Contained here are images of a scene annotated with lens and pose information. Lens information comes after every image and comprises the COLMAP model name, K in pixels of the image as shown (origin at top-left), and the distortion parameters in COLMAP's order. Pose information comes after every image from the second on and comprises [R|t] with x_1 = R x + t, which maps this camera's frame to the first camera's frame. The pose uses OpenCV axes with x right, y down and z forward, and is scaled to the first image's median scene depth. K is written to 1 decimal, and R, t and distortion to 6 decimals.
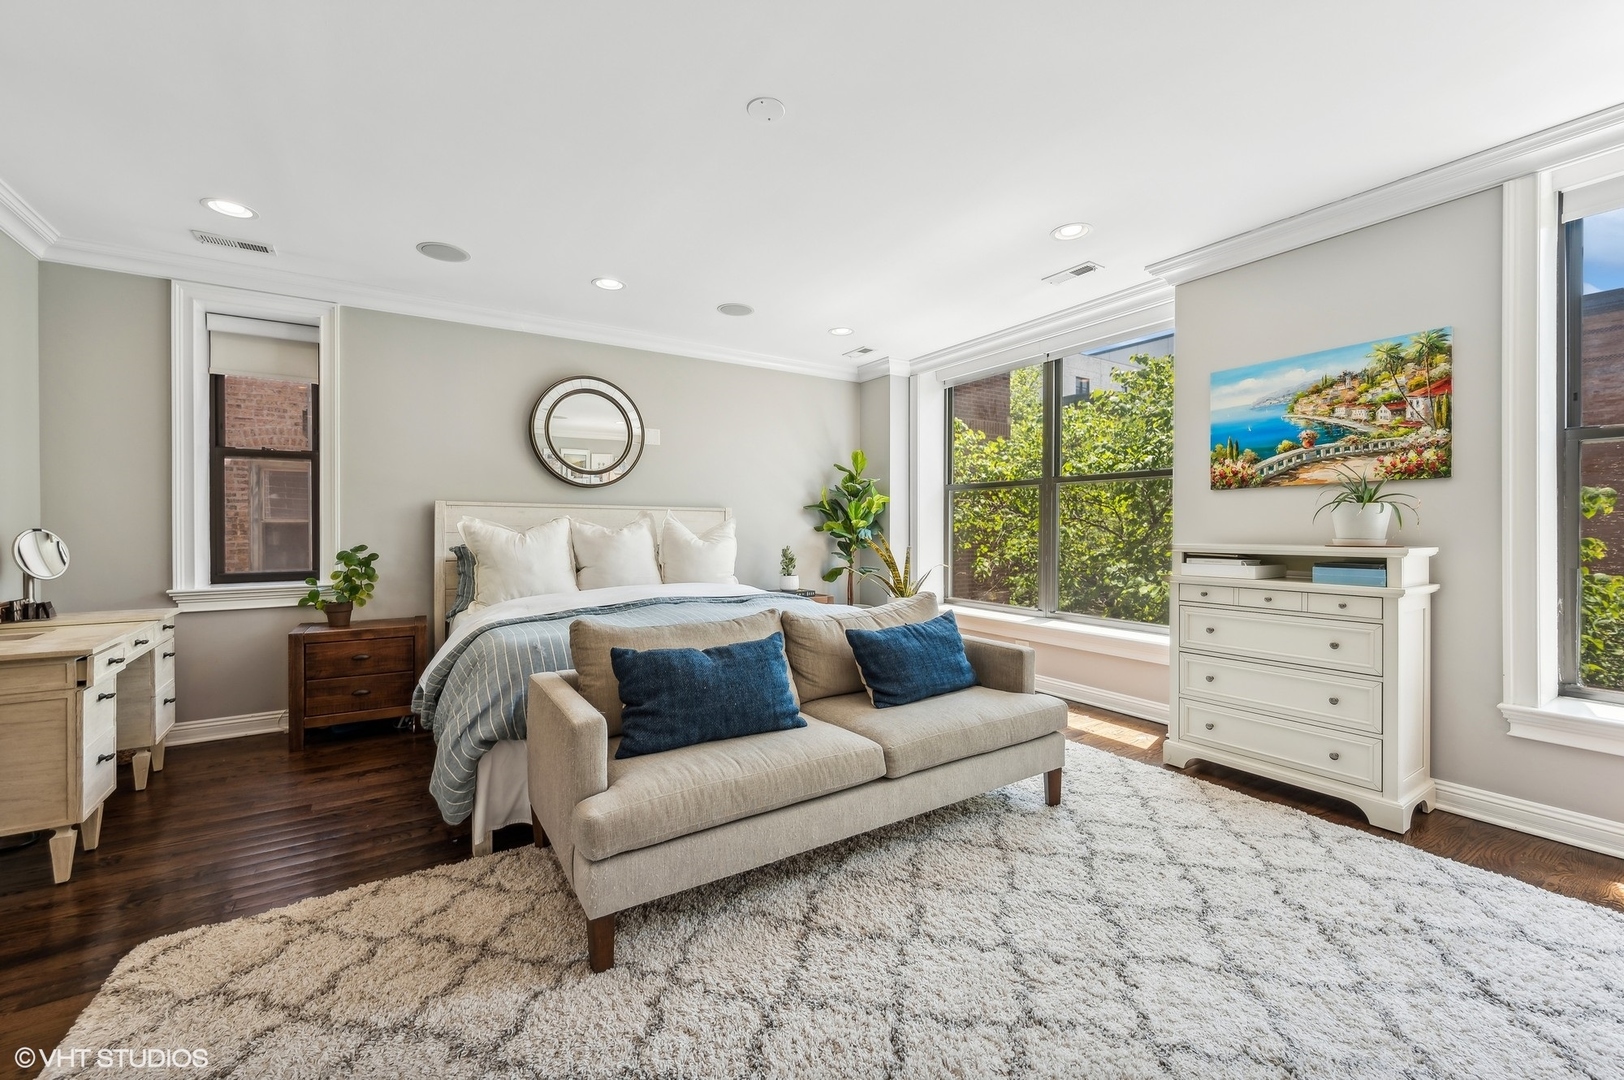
lens RADIAL K [[642.8, 0, 817.3], [0, 642.8, 532.4], [0, 0, 1]] dist [-0.001259, 0.000511]
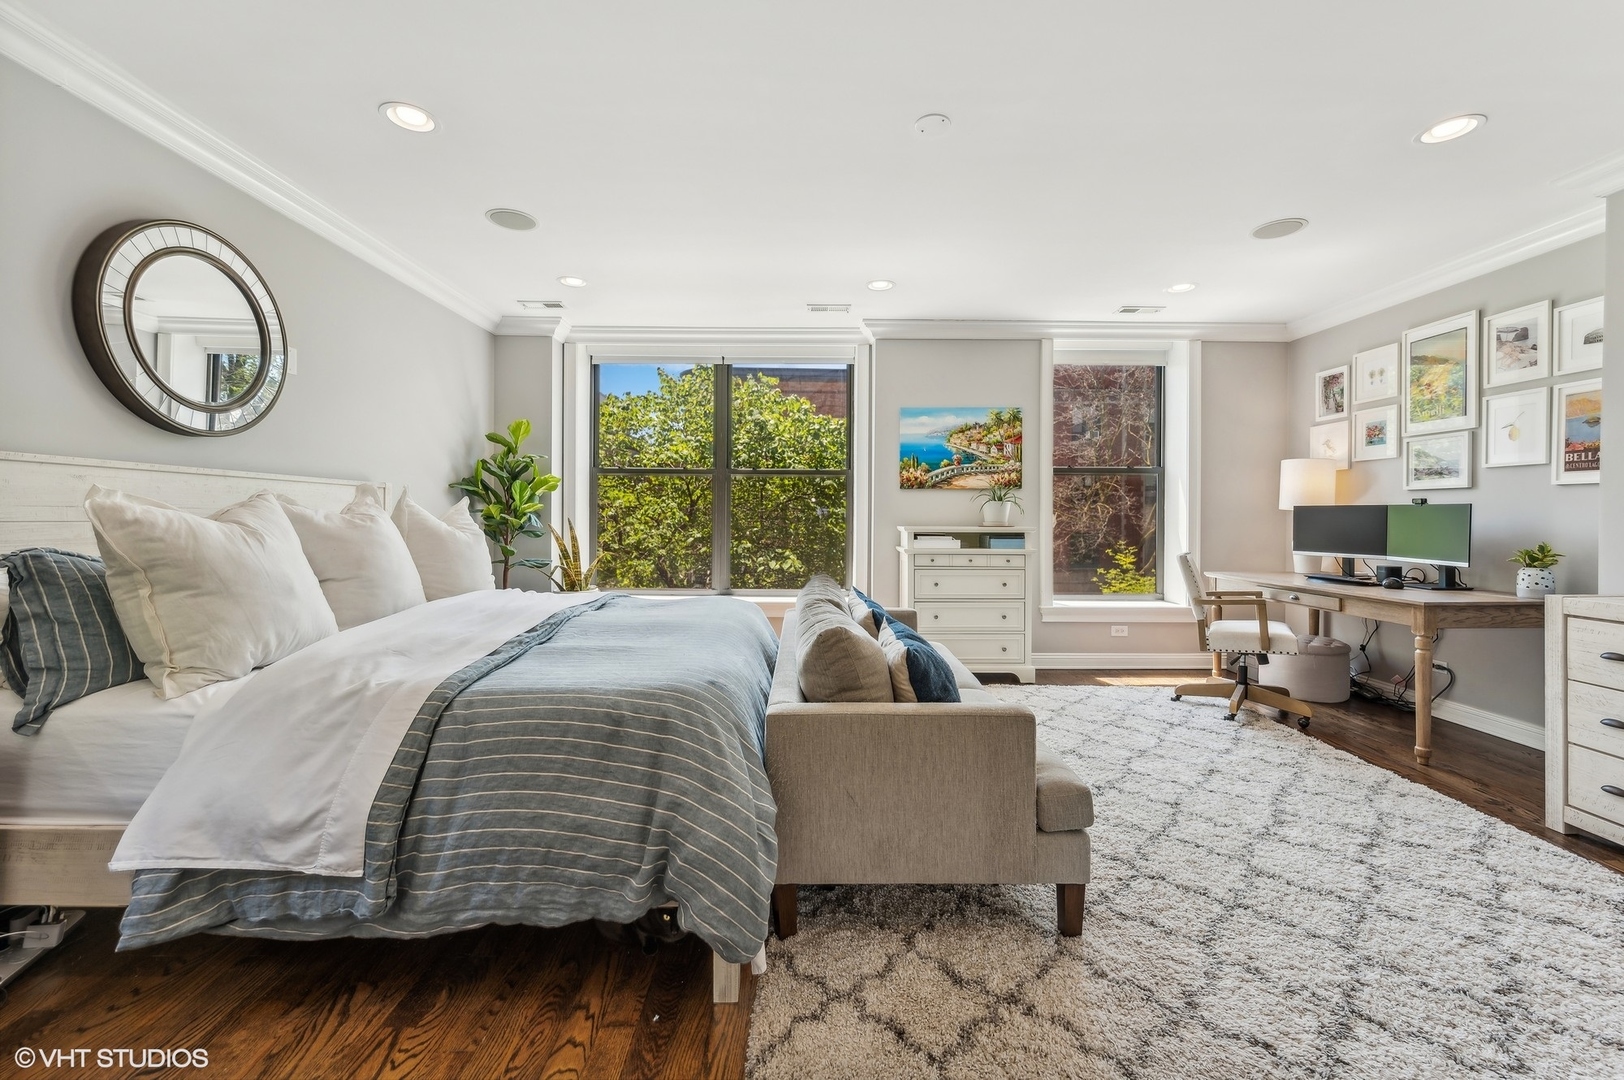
lens RADIAL K [[642.8, 0, 815.6], [0, 642.8, 520.5], [0, 0, 1]] dist [-0.001259, 0.000511]
pose [[0.549575, -0.004736, 0.835431, -0.784252], [-0.000589, 0.999981, 0.006056, -0.004108], [-0.835444, -0.003820, 0.549562, 0.416489]]
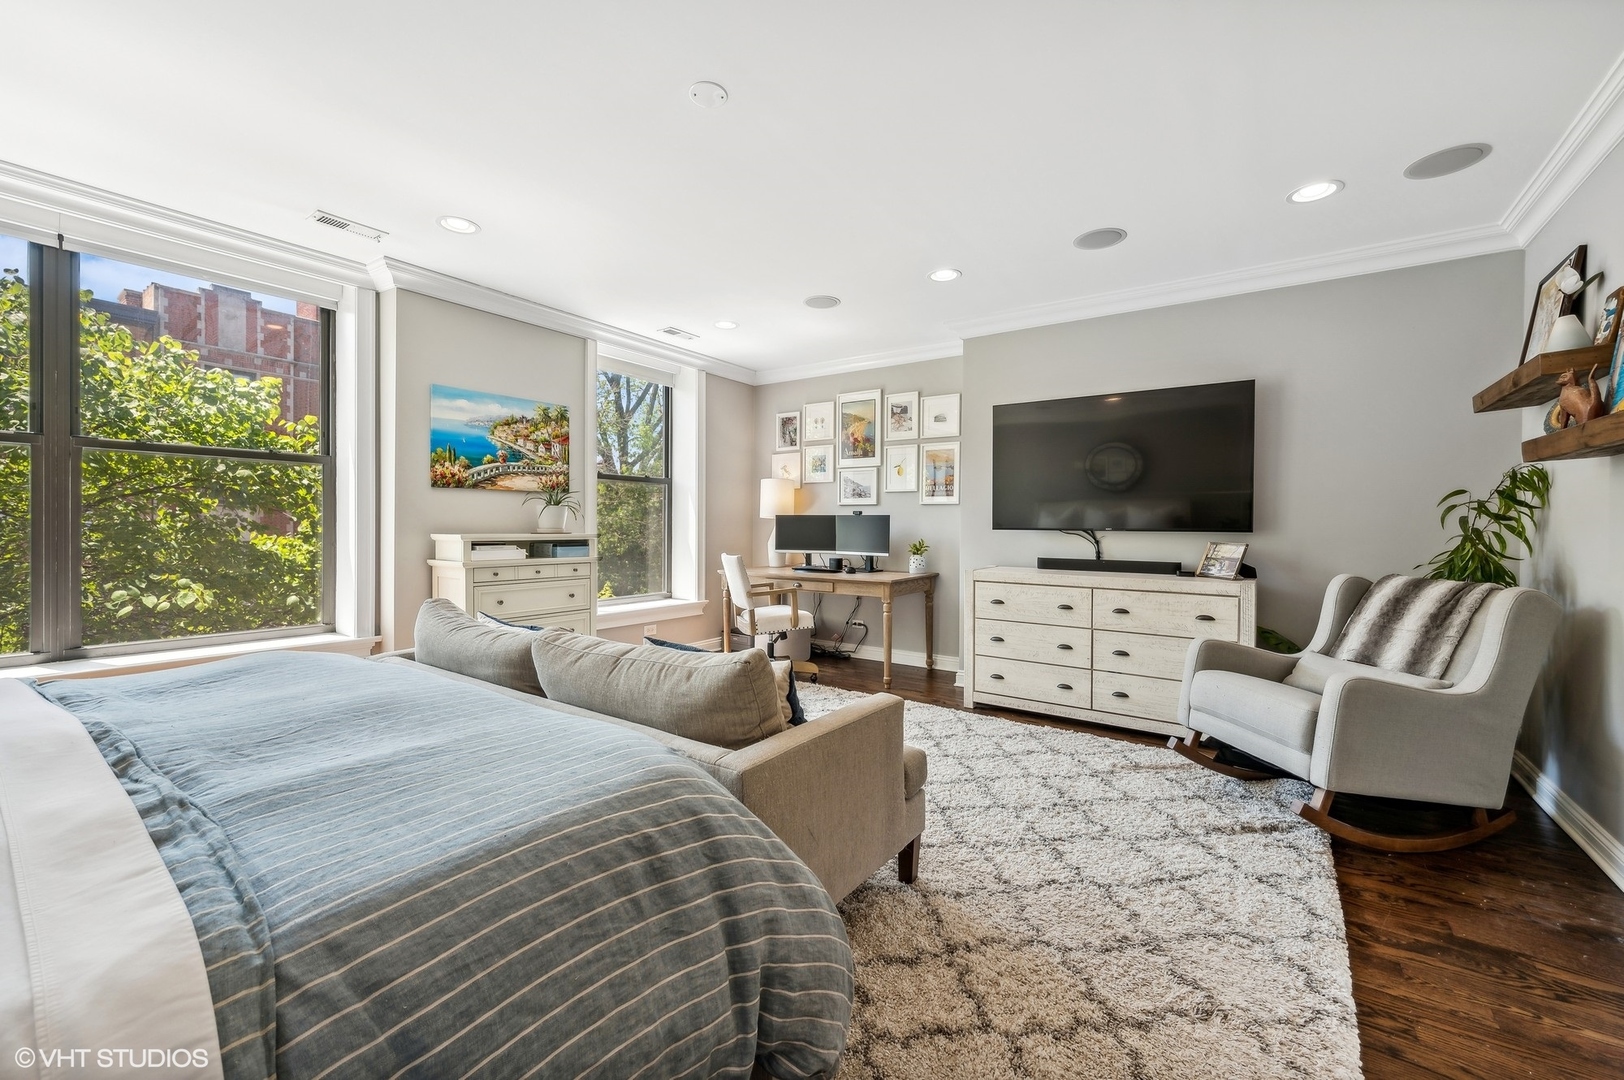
lens RADIAL K [[642.8, 0, 803.1], [0, 642.8, 532.5], [0, 0, 1]] dist [-0.001259, 0.000511]
pose [[-0.340697, -0.012200, 0.940094, -0.767281], [-0.002072, 0.999923, 0.012226, -0.000858], [-0.940171, 0.002218, -0.340696, 0.872625]]
